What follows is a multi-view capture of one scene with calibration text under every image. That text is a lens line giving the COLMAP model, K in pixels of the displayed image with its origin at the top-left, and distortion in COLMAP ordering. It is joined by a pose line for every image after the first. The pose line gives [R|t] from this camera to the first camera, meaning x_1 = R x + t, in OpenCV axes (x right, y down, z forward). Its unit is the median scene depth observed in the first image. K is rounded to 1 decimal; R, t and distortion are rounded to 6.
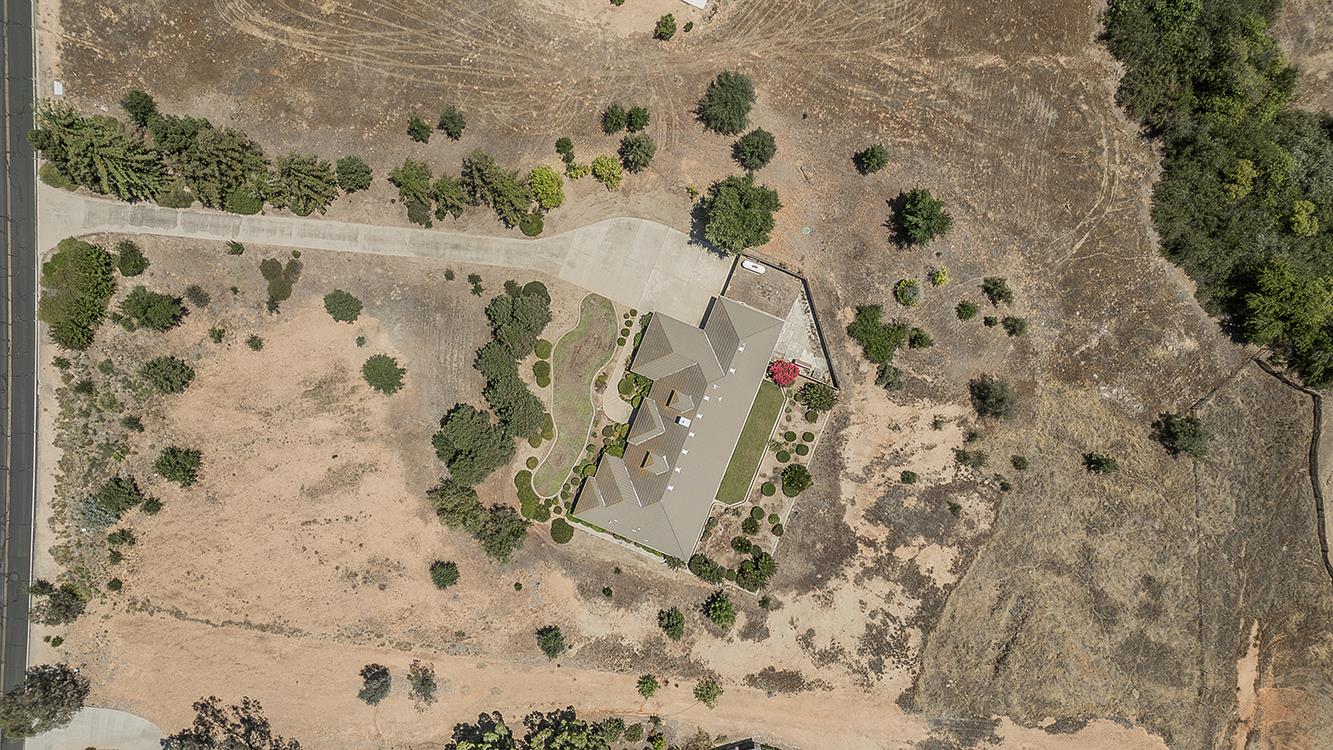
lens RADIAL K [[928.0, 0, 664.0], [0, 928.0, 373.4], [0, 0, 1]] dist [0.073477, -0.043196]
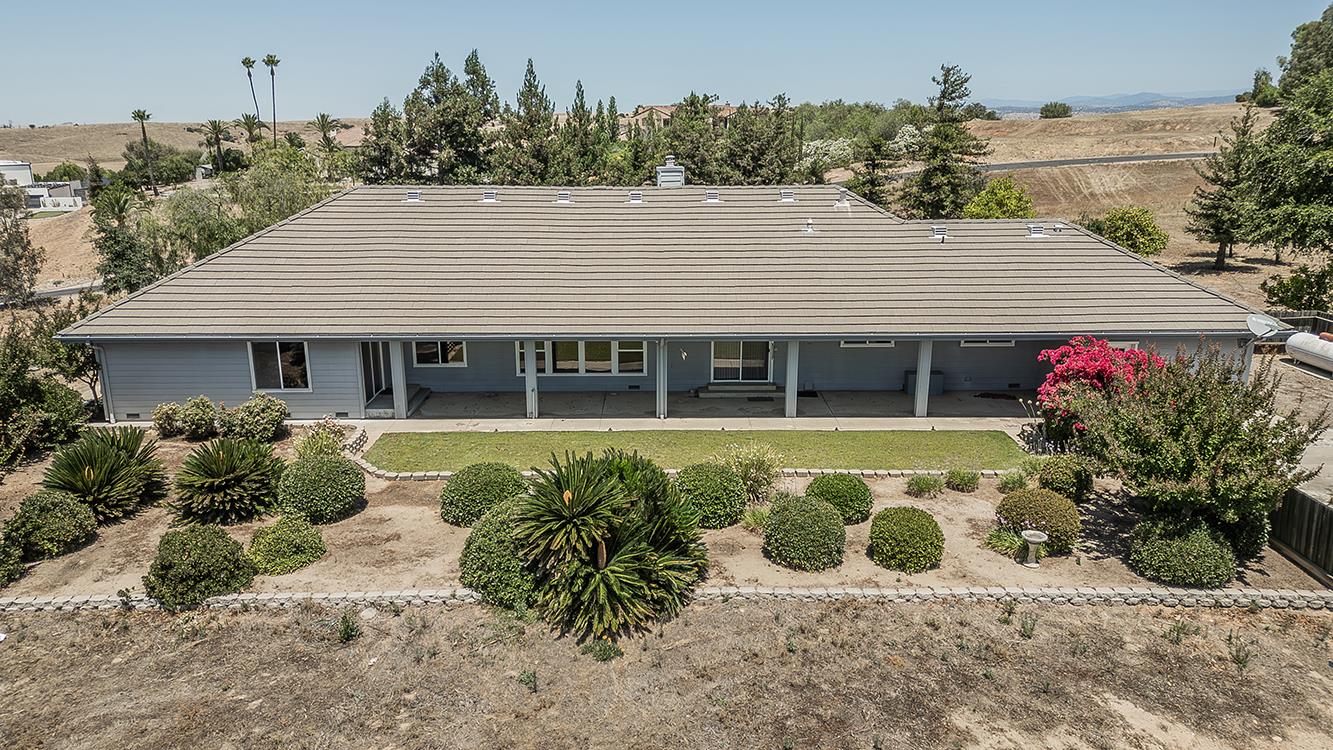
lens RADIAL K [[928.0, 0, 664.0], [0, 928.0, 373.4], [0, 0, 1]] dist [0.073477, -0.043196]
pose [[0.384535, 0.223240, -0.895710, 0.263481], [-0.922841, 0.116418, -0.367168, 0.152043], [0.022310, 0.967787, 0.250781, 0.931893]]
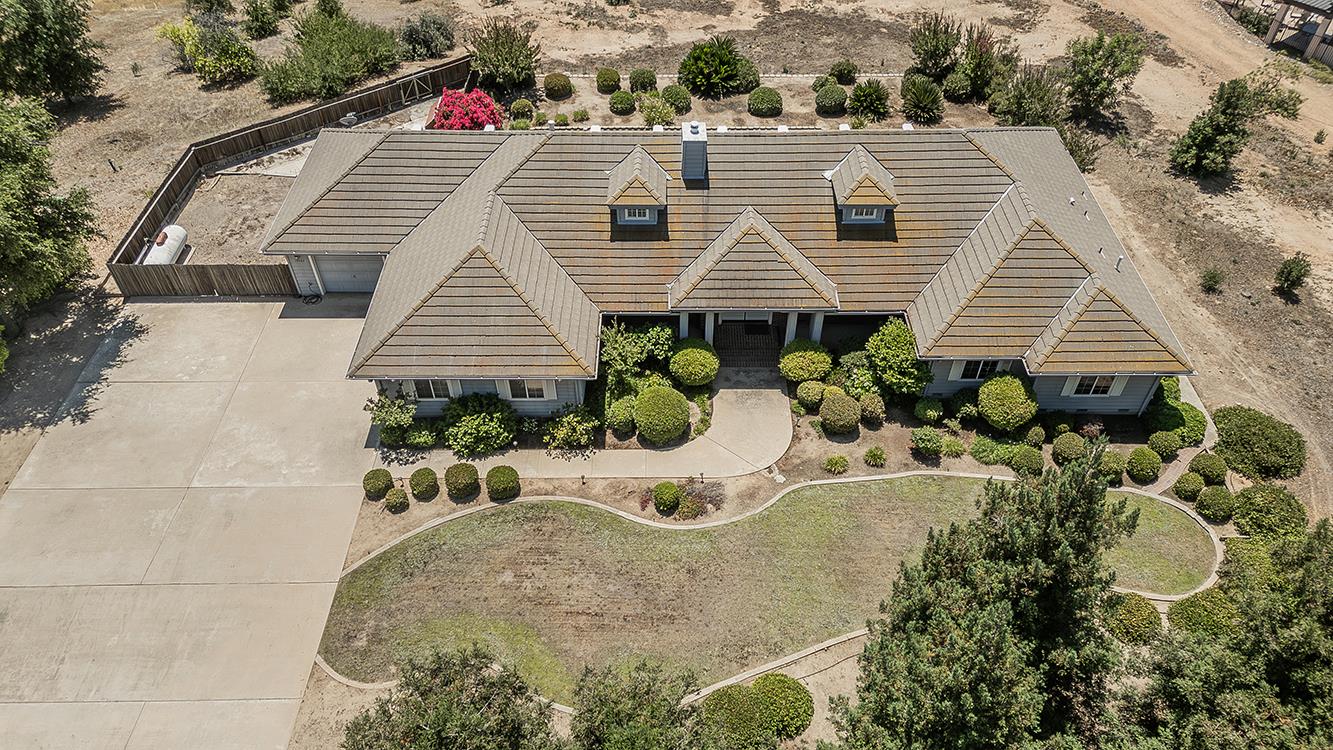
lens RADIAL K [[928.0, 0, 664.0], [0, 928.0, 373.4], [0, 0, 1]] dist [0.073477, -0.043196]
pose [[-0.375310, -0.655437, 0.655396, -0.209213], [0.926754, -0.252819, 0.277868, -0.056263], [-0.016429, 0.711677, 0.702314, 0.795031]]
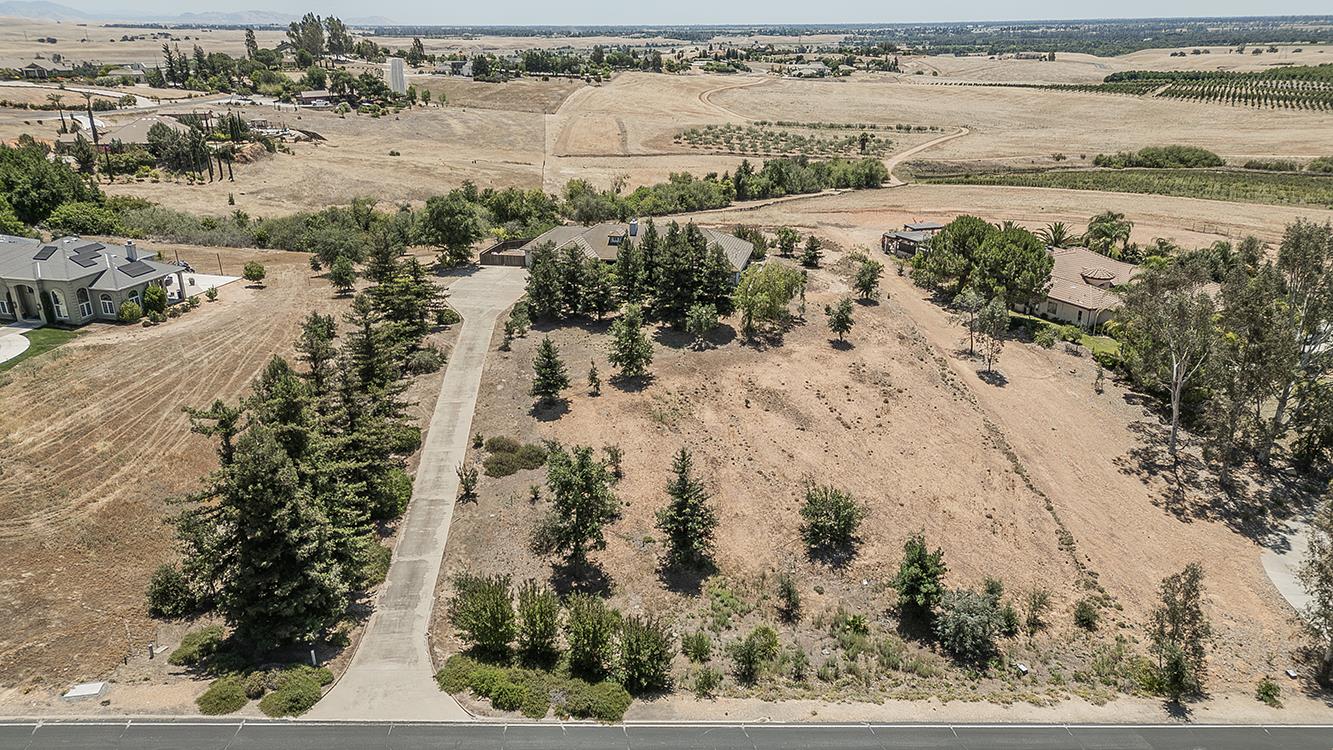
lens RADIAL K [[935.4, 0, 661.0], [0, 935.4, 373.7], [0, 0, 1]] dist [0.058605, -0.025710]
pose [[-0.170174, -0.354646, 0.919384, -1.047324], [0.985365, -0.051957, 0.162345, -0.104959], [-0.009807, 0.933556, 0.358298, 0.716282]]
